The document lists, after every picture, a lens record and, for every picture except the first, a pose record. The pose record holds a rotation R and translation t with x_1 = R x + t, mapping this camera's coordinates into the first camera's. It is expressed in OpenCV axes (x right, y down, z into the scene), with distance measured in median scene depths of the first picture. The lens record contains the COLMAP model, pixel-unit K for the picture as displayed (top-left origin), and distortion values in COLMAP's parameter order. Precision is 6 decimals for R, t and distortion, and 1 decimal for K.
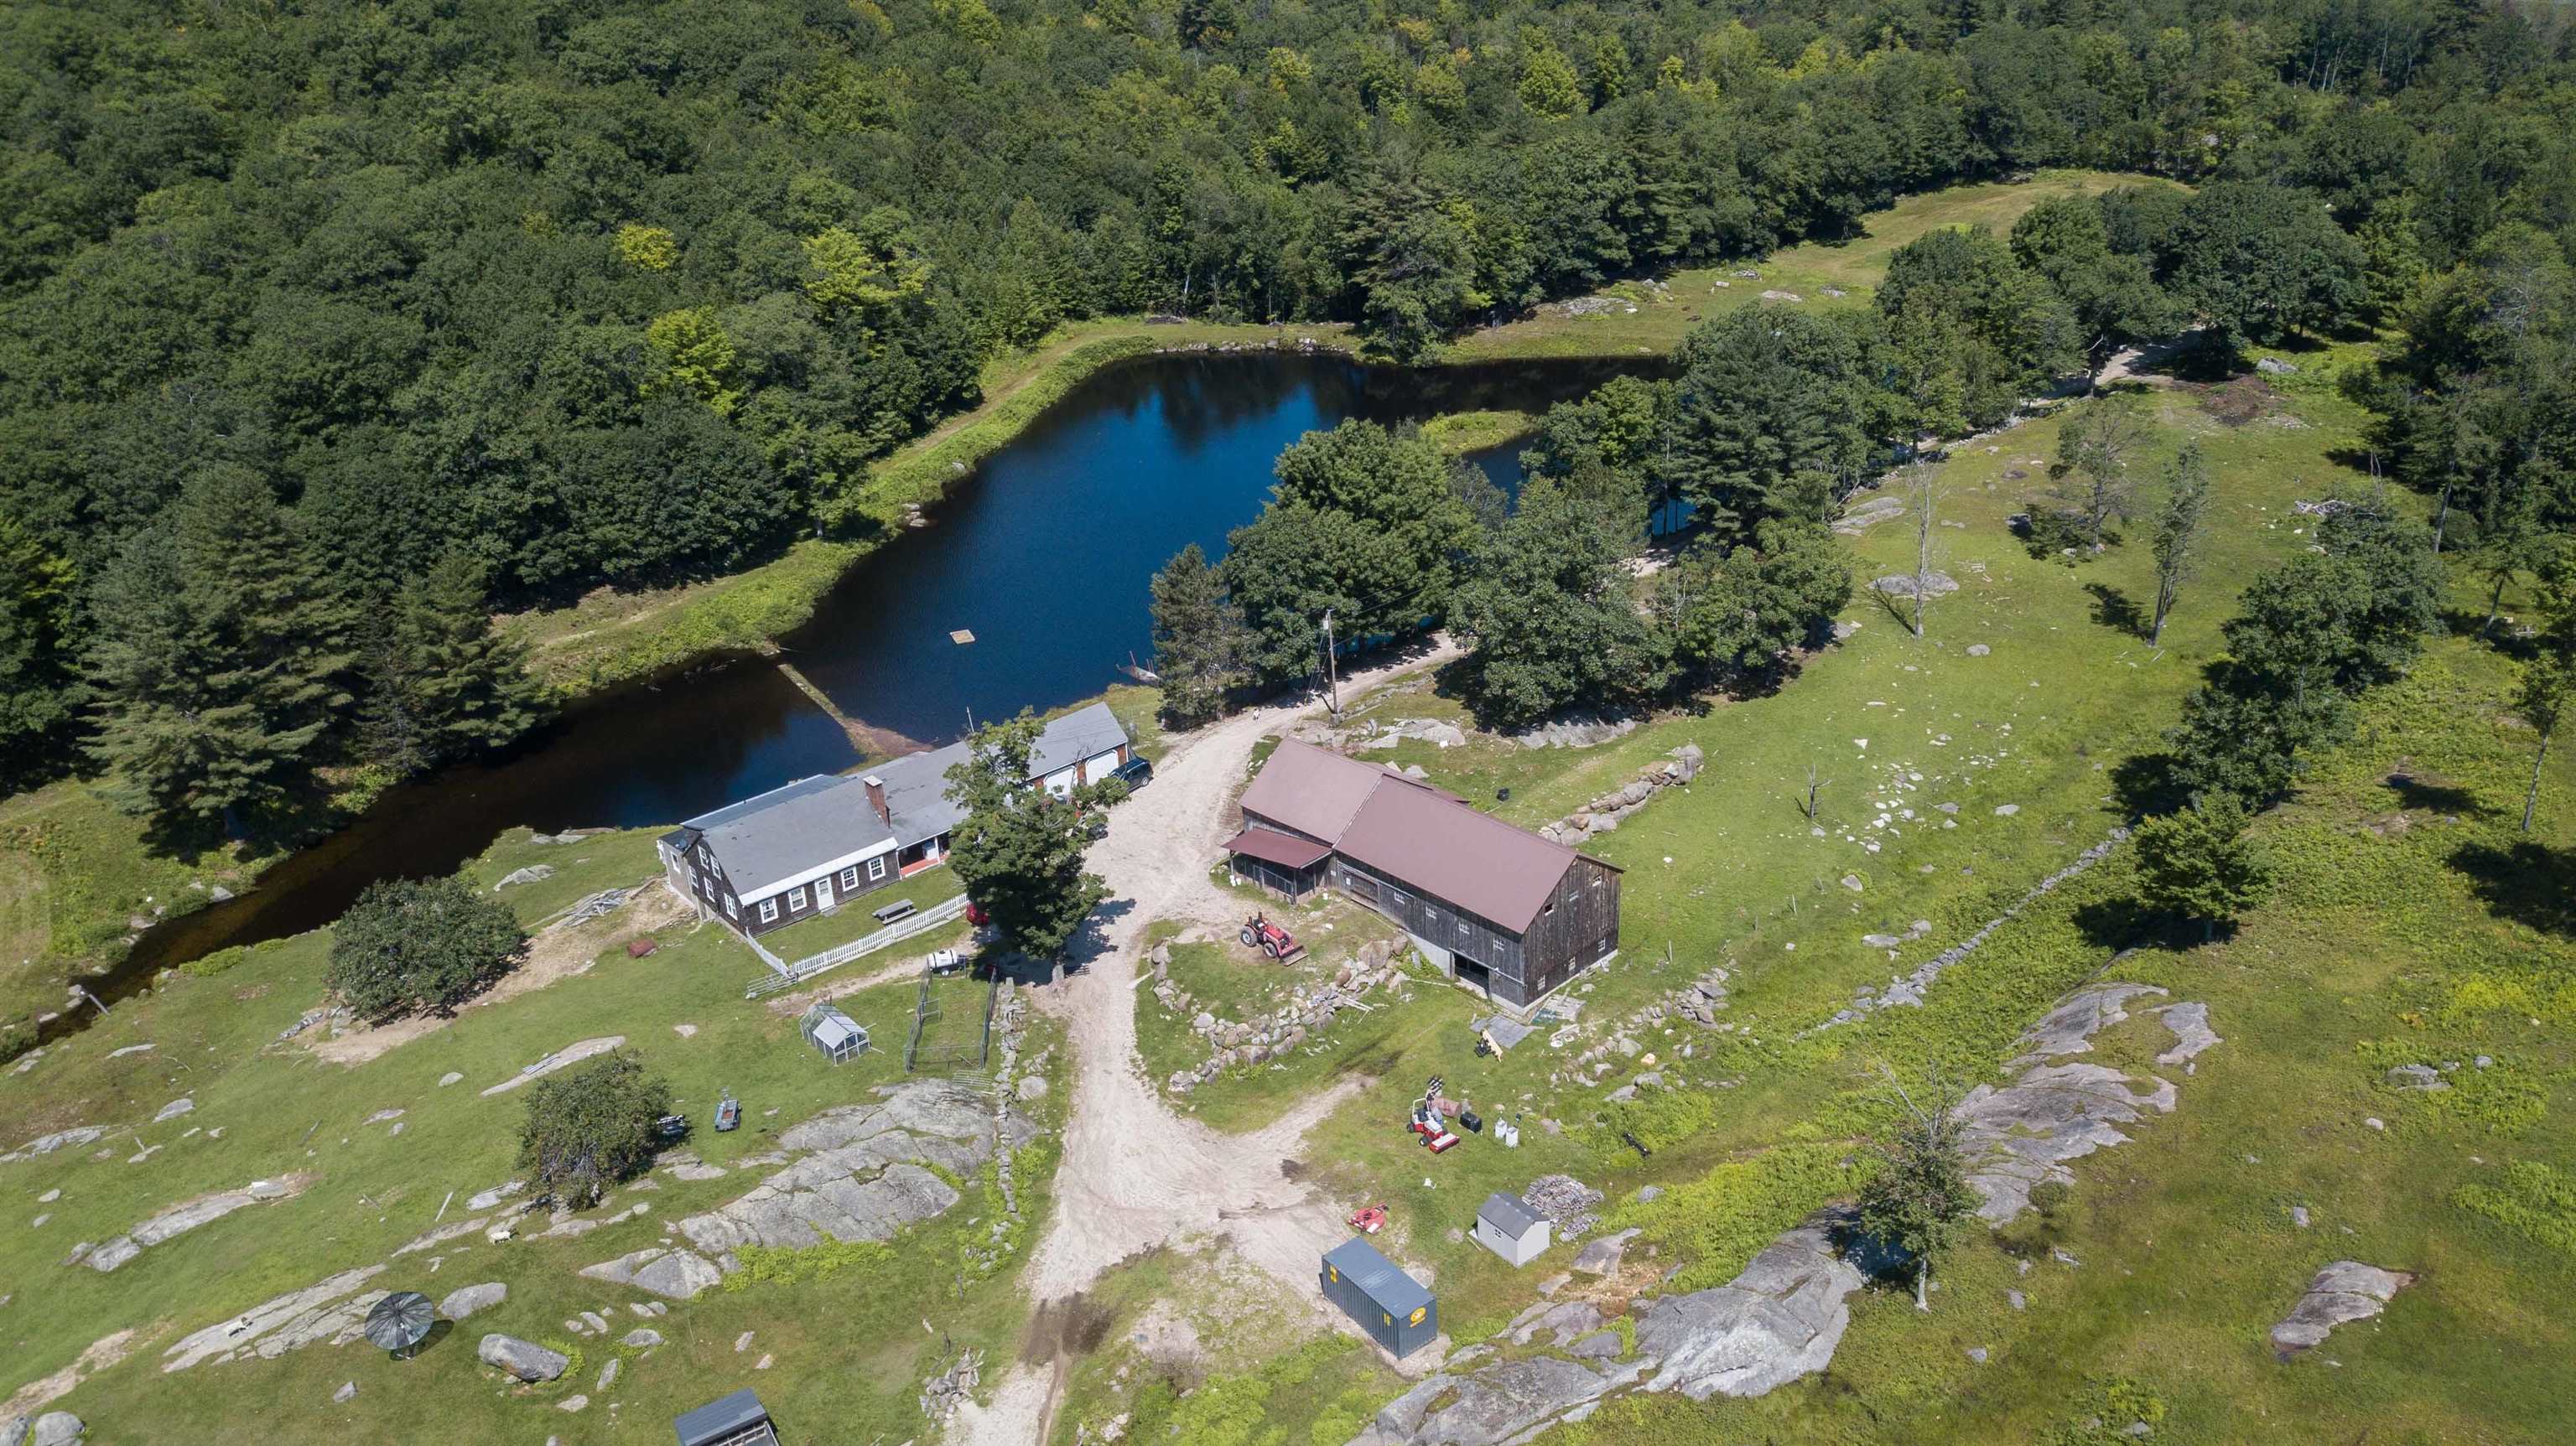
lens RADIAL K [[1943.8, 0, 1303.4], [0, 1943.8, 720.7], [0, 0, 1]] dist [0.023354, -0.017761]
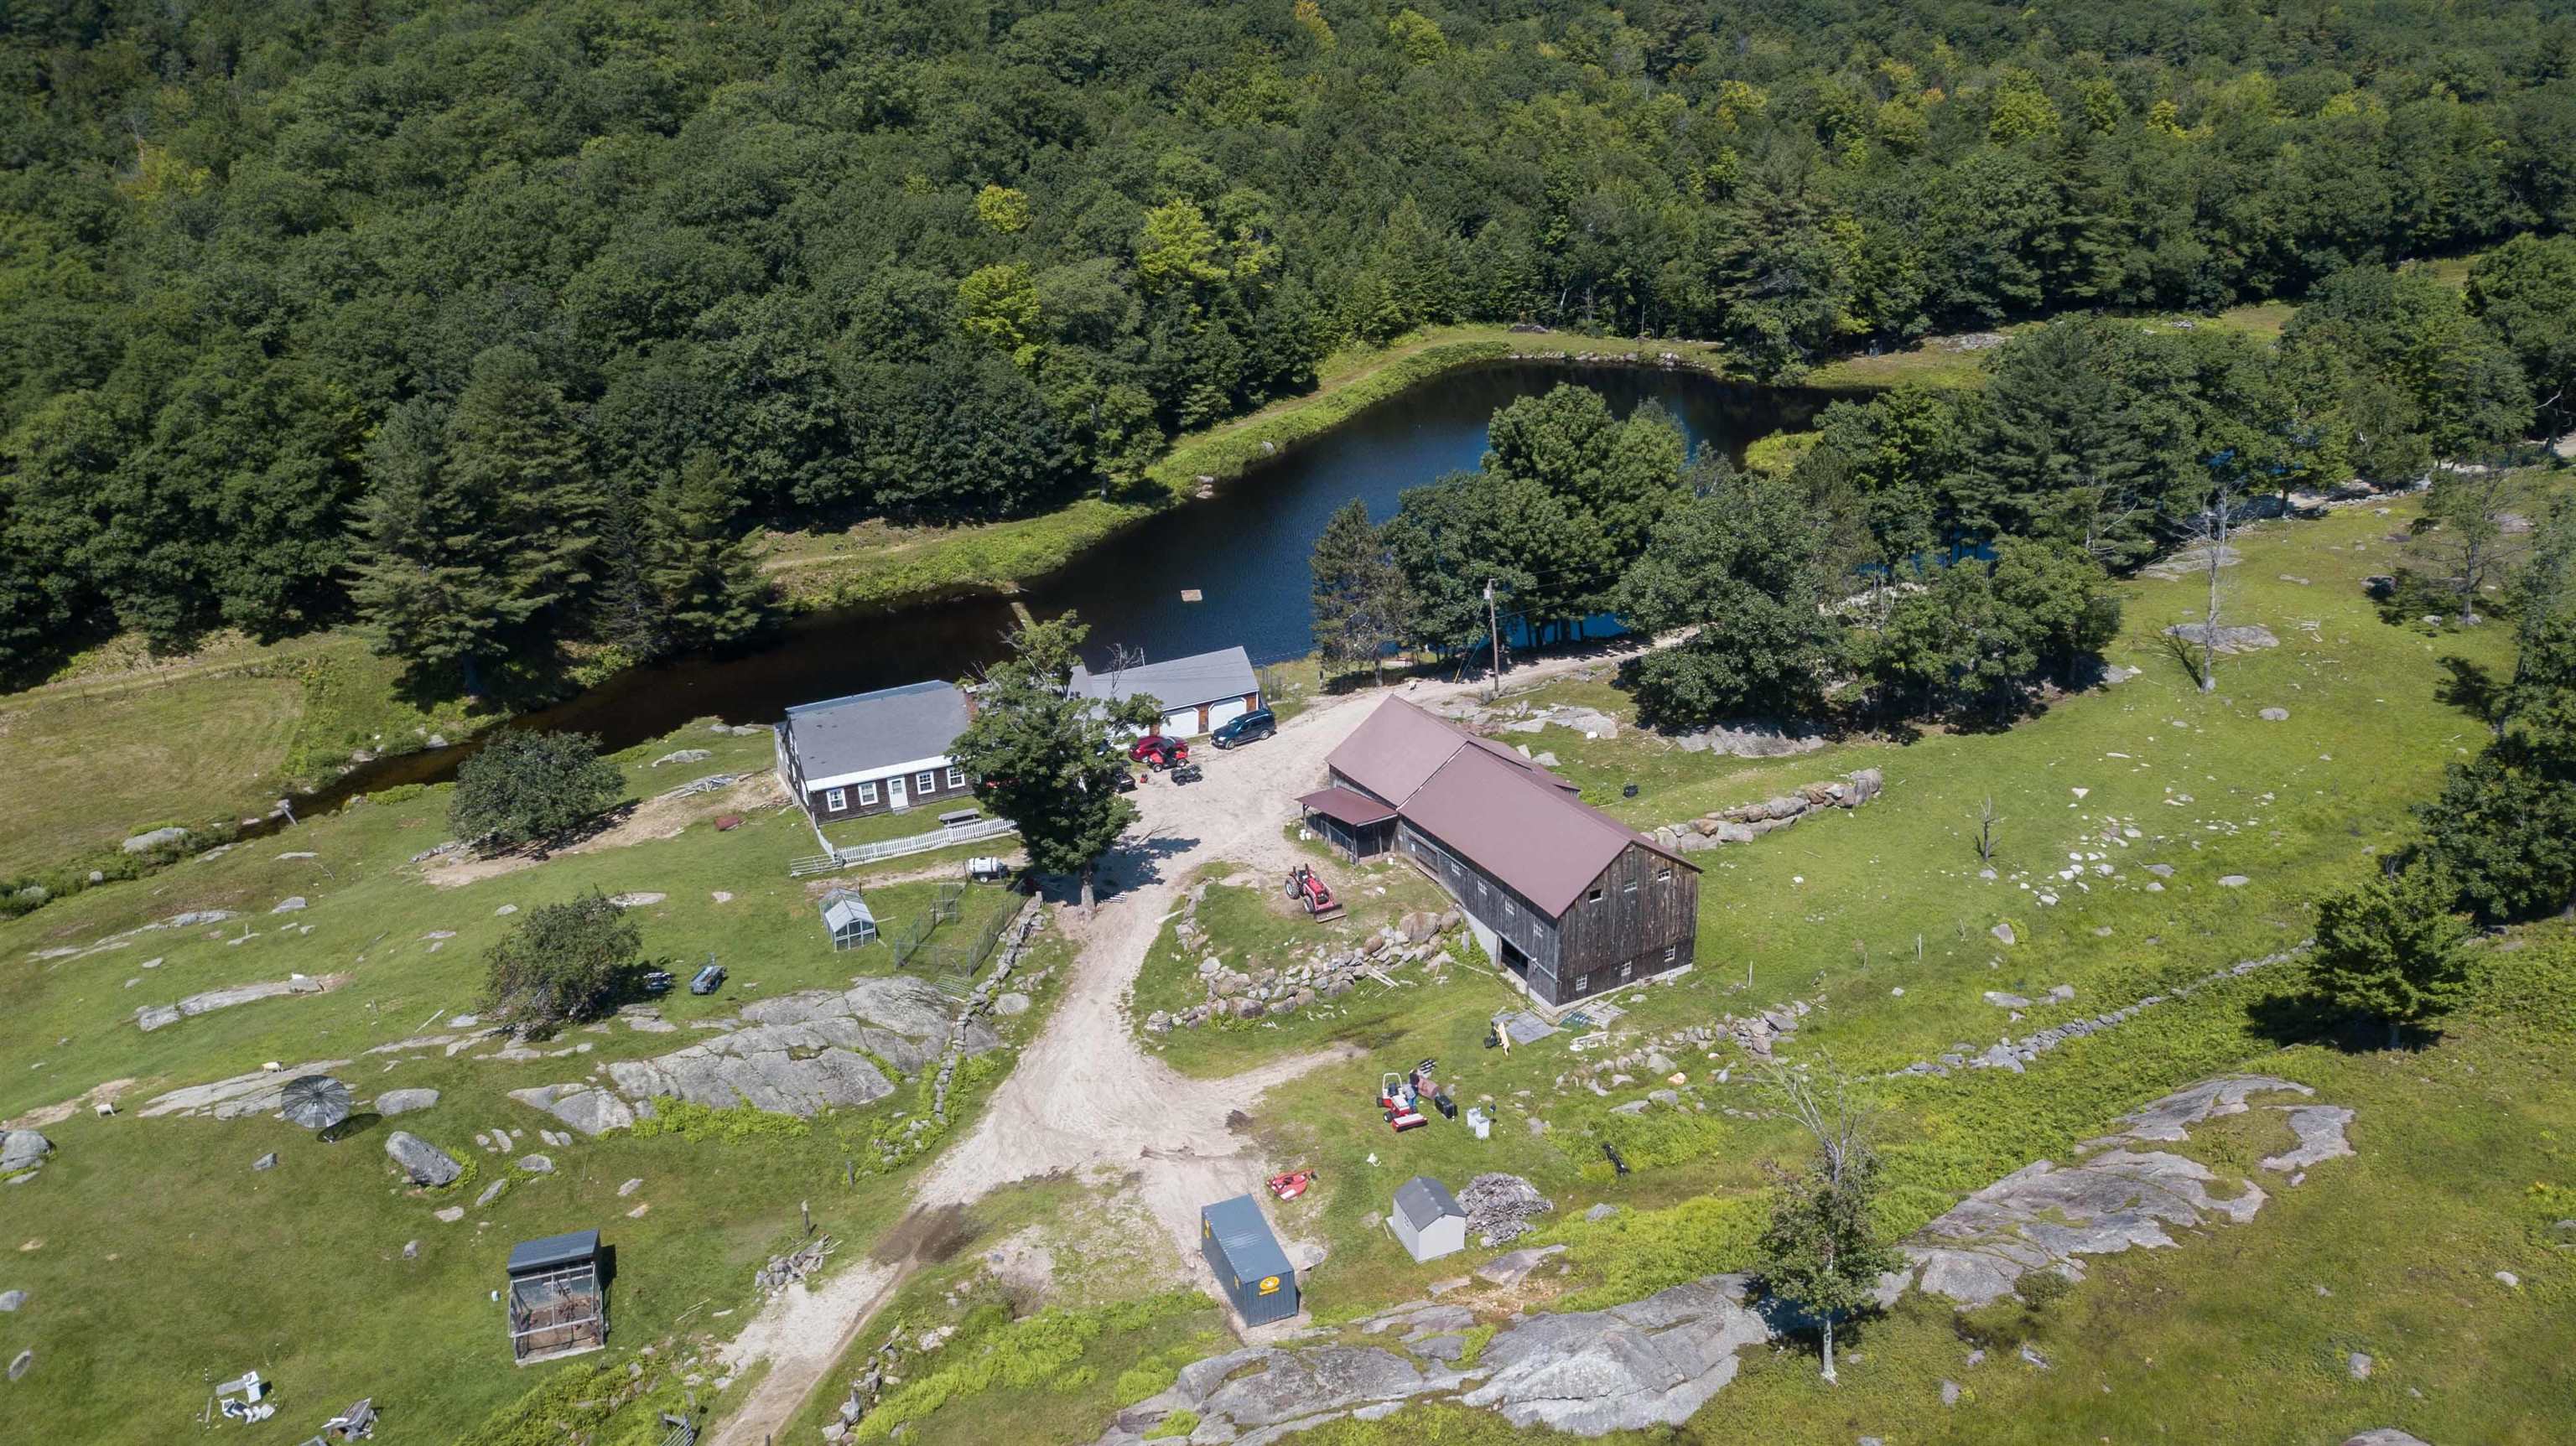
lens RADIAL K [[1943.8, 0, 1299.6], [0, 1943.8, 732.7], [0, 0, 1]] dist [0.023354, -0.017761]
pose [[0.962305, 0.116312, -0.245845, 0.155270], [-0.122679, 0.992389, -0.010688, 0.036045], [0.242731, 0.040445, 0.969250, 0.071337]]
